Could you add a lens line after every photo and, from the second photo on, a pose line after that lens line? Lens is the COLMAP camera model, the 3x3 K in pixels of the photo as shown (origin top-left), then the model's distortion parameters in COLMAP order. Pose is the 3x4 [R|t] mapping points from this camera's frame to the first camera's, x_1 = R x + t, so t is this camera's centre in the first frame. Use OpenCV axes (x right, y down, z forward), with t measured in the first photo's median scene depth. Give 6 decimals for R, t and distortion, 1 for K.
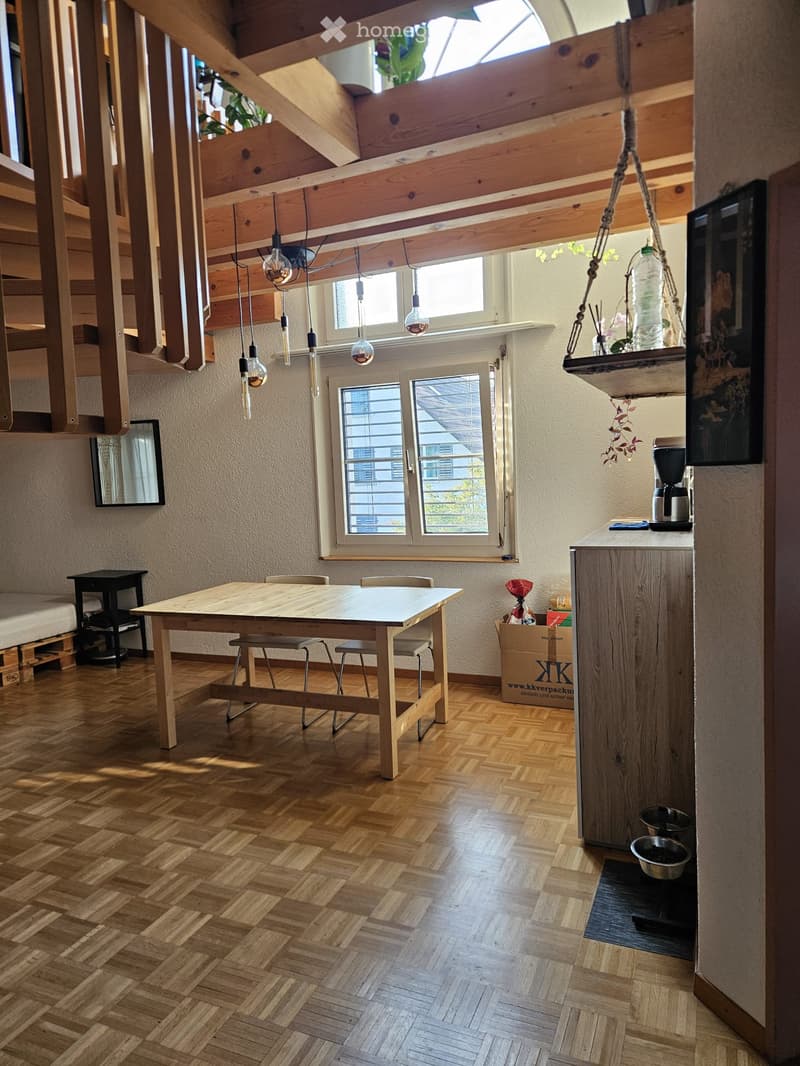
lens RADIAL K [[718.0, 0, 400.8], [0, 718.0, 534.1], [0, 0, 1]] dist [0.033299, -0.018467]
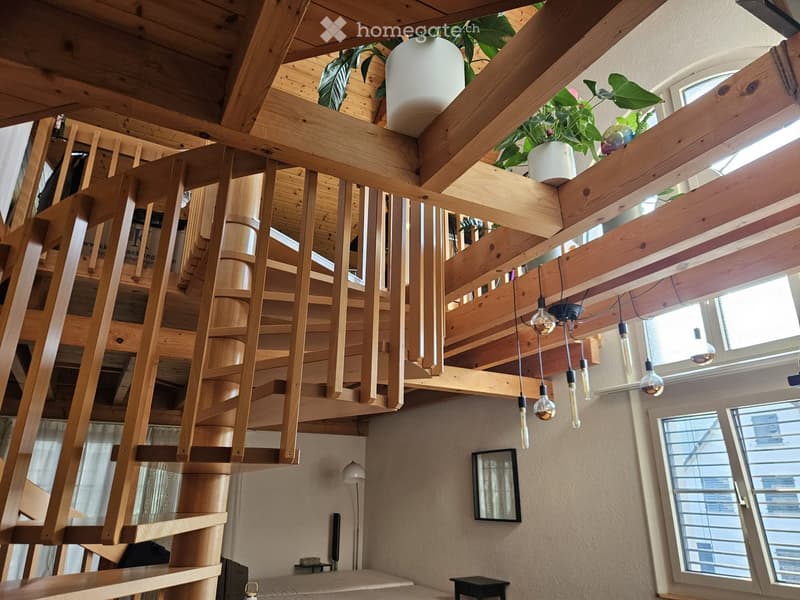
lens RADIAL K [[538.8, 0, 399.4], [0, 538.8, 297.2], [0, 0, 1]] dist [0.033299, -0.018467]
pose [[0.785349, -0.170711, -0.595050, 0.146608], [-0.092499, 0.918075, -0.385463, -0.023372], [0.612104, 0.357765, 0.705219, 0.140526]]
